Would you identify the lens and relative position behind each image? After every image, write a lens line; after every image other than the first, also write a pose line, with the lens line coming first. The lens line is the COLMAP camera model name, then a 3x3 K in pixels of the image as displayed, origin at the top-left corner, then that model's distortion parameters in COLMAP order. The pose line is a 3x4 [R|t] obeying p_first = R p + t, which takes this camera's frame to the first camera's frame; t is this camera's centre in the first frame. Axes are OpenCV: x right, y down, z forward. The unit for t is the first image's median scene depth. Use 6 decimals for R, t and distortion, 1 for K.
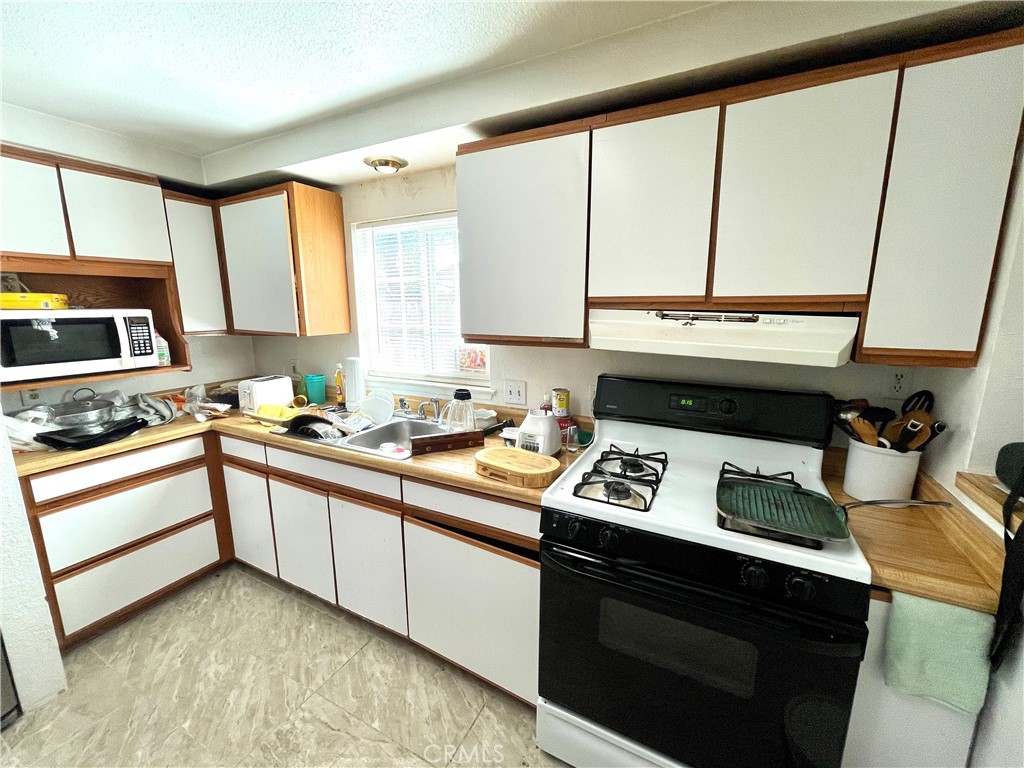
lens RADIAL K [[417.0, 0, 506.6], [0, 417.0, 383.4], [0, 0, 1]] dist [-0.003502, 0.001262]
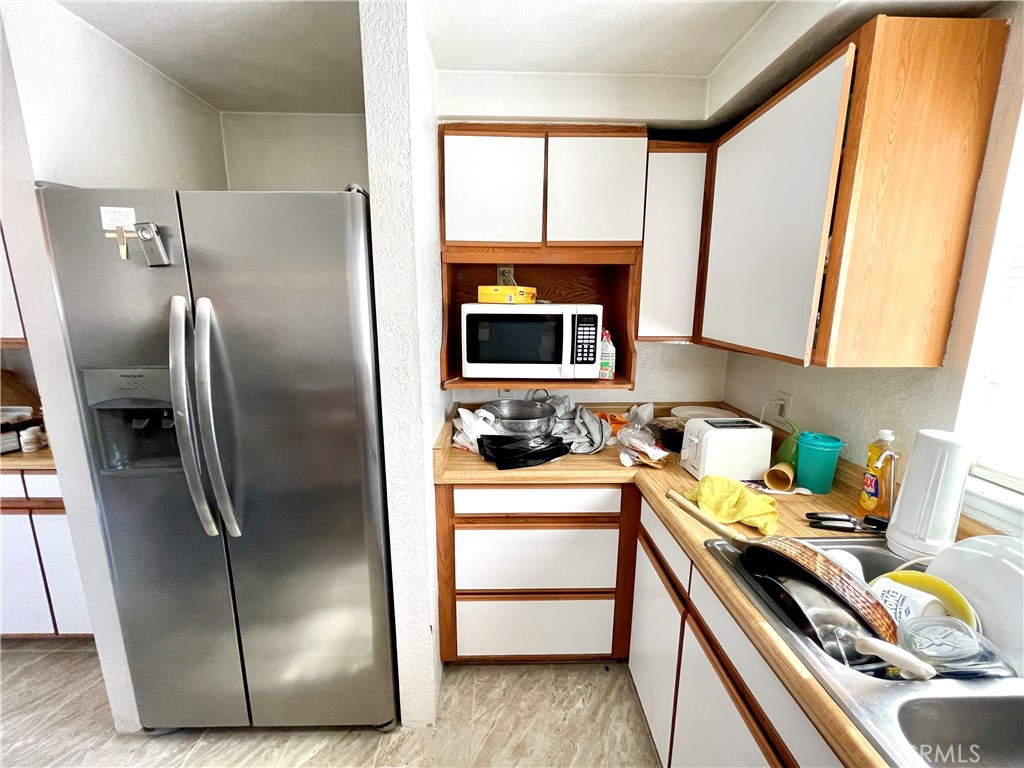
lens RADIAL K [[417.0, 0, 509.4], [0, 417.0, 380.9], [0, 0, 1]] dist [-0.003502, 0.001262]
pose [[0.489035, 0.169890, -0.855560, -0.254540], [-0.167629, 0.980871, 0.098957, -0.085832], [0.856006, 0.095023, 0.508159, 0.464737]]
